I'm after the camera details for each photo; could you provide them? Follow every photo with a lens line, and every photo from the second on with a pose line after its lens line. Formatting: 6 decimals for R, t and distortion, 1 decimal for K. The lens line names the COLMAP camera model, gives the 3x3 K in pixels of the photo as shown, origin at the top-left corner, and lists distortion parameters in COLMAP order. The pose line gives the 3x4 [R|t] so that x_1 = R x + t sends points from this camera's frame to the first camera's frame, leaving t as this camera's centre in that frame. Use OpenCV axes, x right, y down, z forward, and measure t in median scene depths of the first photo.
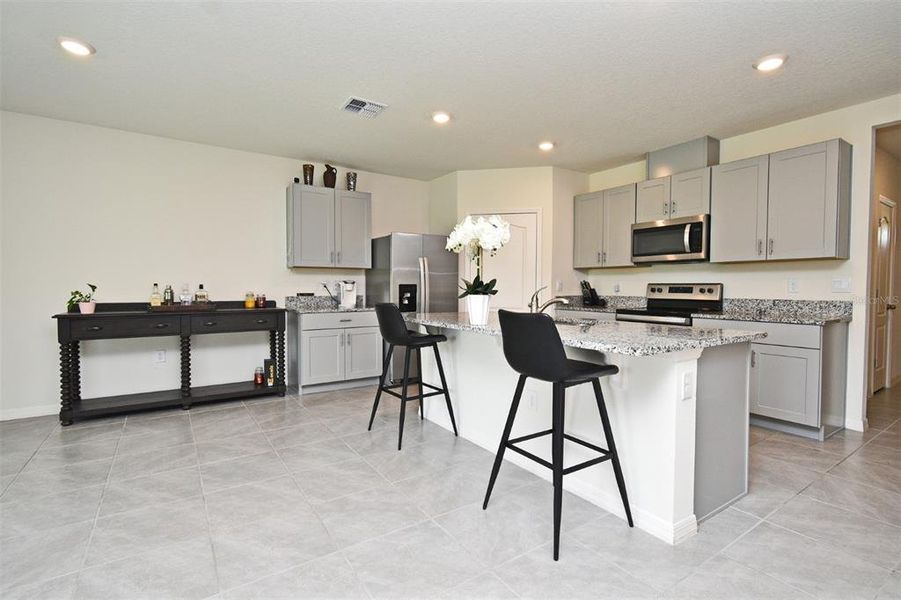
lens RADIAL K [[430.2, 0, 454.0], [0, 430.2, 297.9], [0, 0, 1]] dist [0.000591, -0.000576]
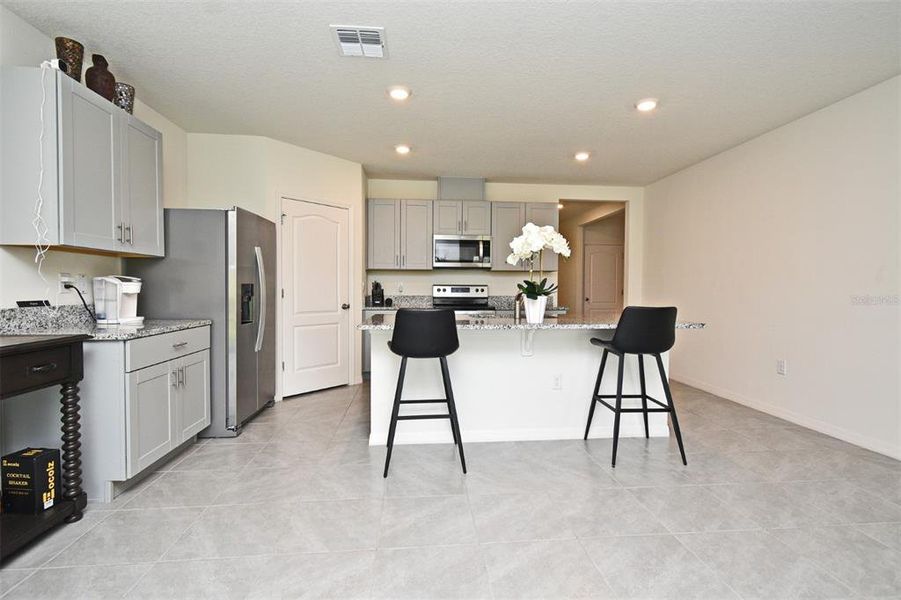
lens RADIAL K [[430.2, 0, 454.0], [0, 430.2, 297.9], [0, 0, 1]] dist [0.000591, -0.000576]
pose [[0.471505, -0.021320, 0.881606, -0.579438], [0.023978, 0.999648, 0.011350, -0.008752], [-0.881538, 0.015787, 0.471850, 0.386553]]
